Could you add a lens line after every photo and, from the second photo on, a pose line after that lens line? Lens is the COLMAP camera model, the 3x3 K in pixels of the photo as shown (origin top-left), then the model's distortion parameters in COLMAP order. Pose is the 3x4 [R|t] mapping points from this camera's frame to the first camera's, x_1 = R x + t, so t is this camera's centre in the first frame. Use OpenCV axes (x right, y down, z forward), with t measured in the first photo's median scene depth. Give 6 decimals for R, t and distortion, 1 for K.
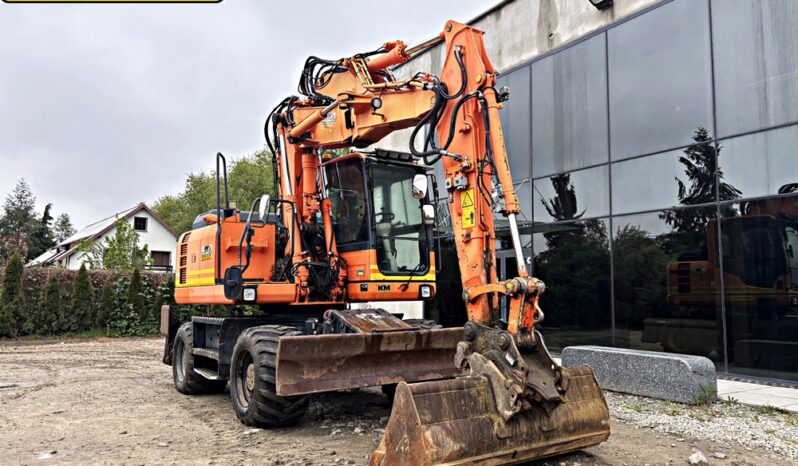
lens RADIAL K [[603.8, 0, 399.4], [0, 603.8, 227.9], [0, 0, 1]] dist [0.037322, -0.036861]
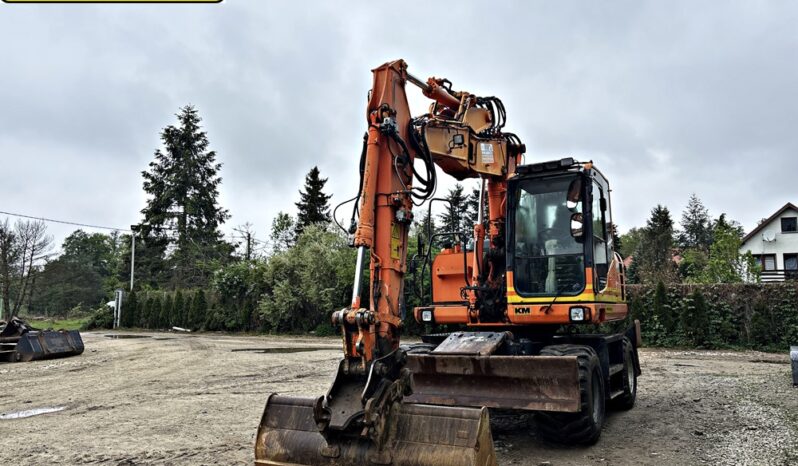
lens RADIAL K [[604.5, 0, 399.0], [0, 604.5, 233.0], [0, 0, 1]] dist [0.032891, -0.029861]
pose [[0.452020, -0.111121, -0.885059, 0.804032], [0.110497, 0.991544, -0.068057, 0.021985], [0.885137, -0.067033, 0.460476, 0.409297]]
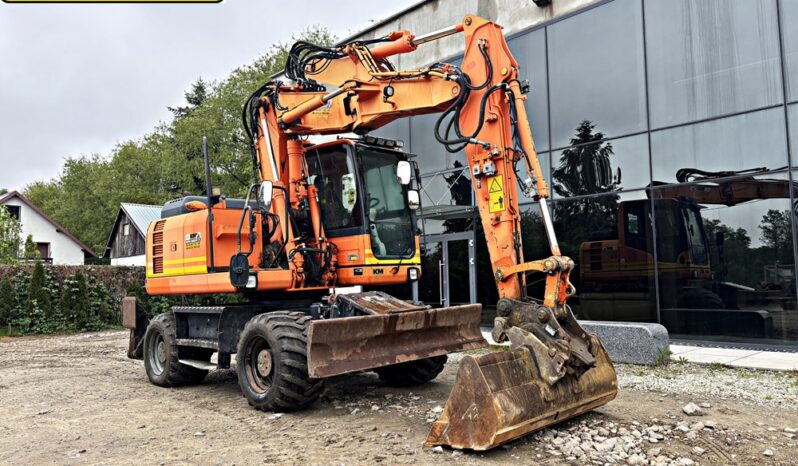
lens RADIAL K [[602.4, 0, 399.0], [0, 602.4, 233.0], [0, 0, 1]] dist [0.030264, -0.007001]
pose [[0.982479, -0.017244, 0.185574, -0.190524], [0.011304, 0.999391, 0.033021, 0.000355], [-0.186030, -0.030345, 0.982075, -0.014248]]
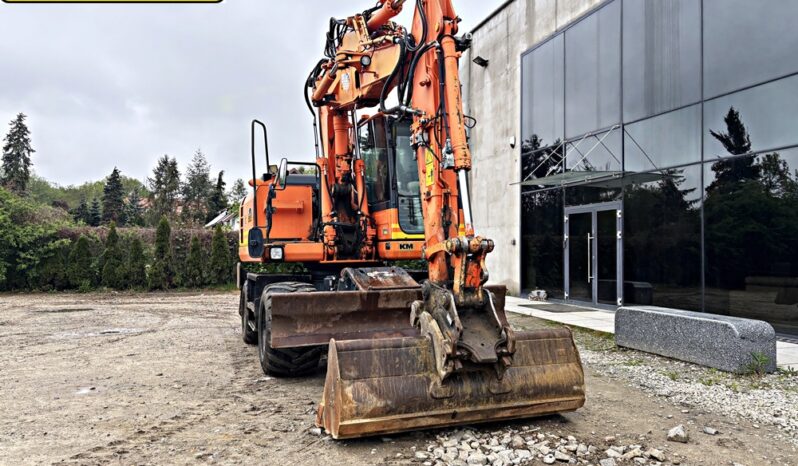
lens RADIAL K [[603.5, 0, 398.7], [0, 603.5, 229.8], [0, 0, 1]] dist [0.054643, -0.063881]
pose [[0.965741, -0.015241, -0.259061, 0.236451], [0.034884, 0.996838, 0.071399, 0.000061], [0.257153, -0.077990, 0.963218, 0.032884]]
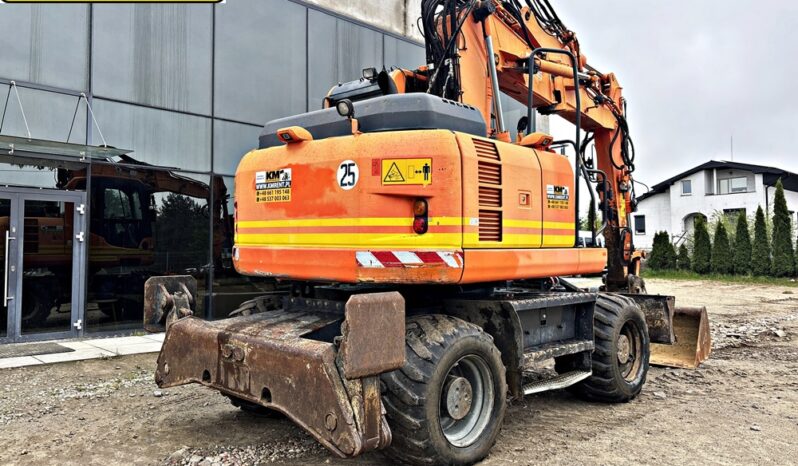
lens RADIAL K [[604.5, 0, 399.0], [0, 604.5, 233.0], [0, 0, 1]] dist [0.032891, -0.029861]
pose [[-0.206720, 0.032820, 0.977850, -0.995947], [-0.108426, 0.992513, -0.056233, 0.145766], [-0.972374, -0.117649, -0.201614, 1.411809]]
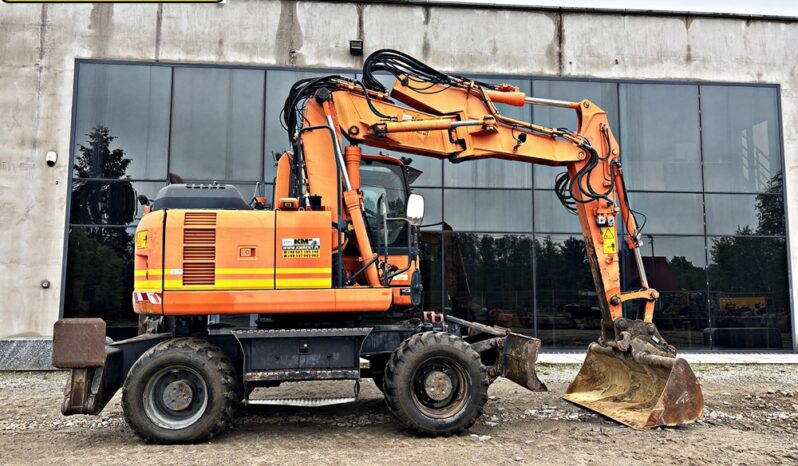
lens RADIAL K [[604.5, 0, 399.0], [0, 604.5, 233.0], [0, 0, 1]] dist [0.032891, -0.029861]
pose [[0.461718, 0.085022, 0.882942, -1.046720], [-0.098154, 0.994180, -0.044406, 0.049005], [-0.881579, -0.066161, 0.467376, 0.572234]]
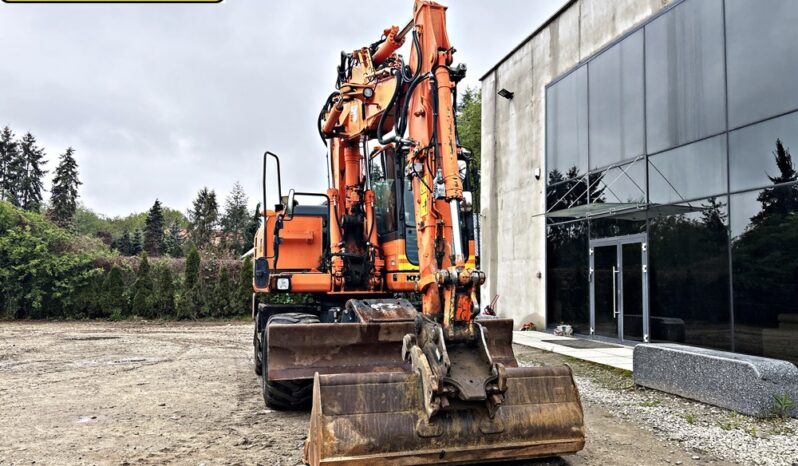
lens RADIAL K [[603.5, 0, 398.7], [0, 603.5, 229.8], [0, 0, 1]] dist [0.054643, -0.063881]
pose [[0.948500, -0.024345, -0.315839, 0.282036], [0.031231, 0.999372, 0.016759, 0.003454], [0.315233, -0.025760, 0.948665, 0.058871]]
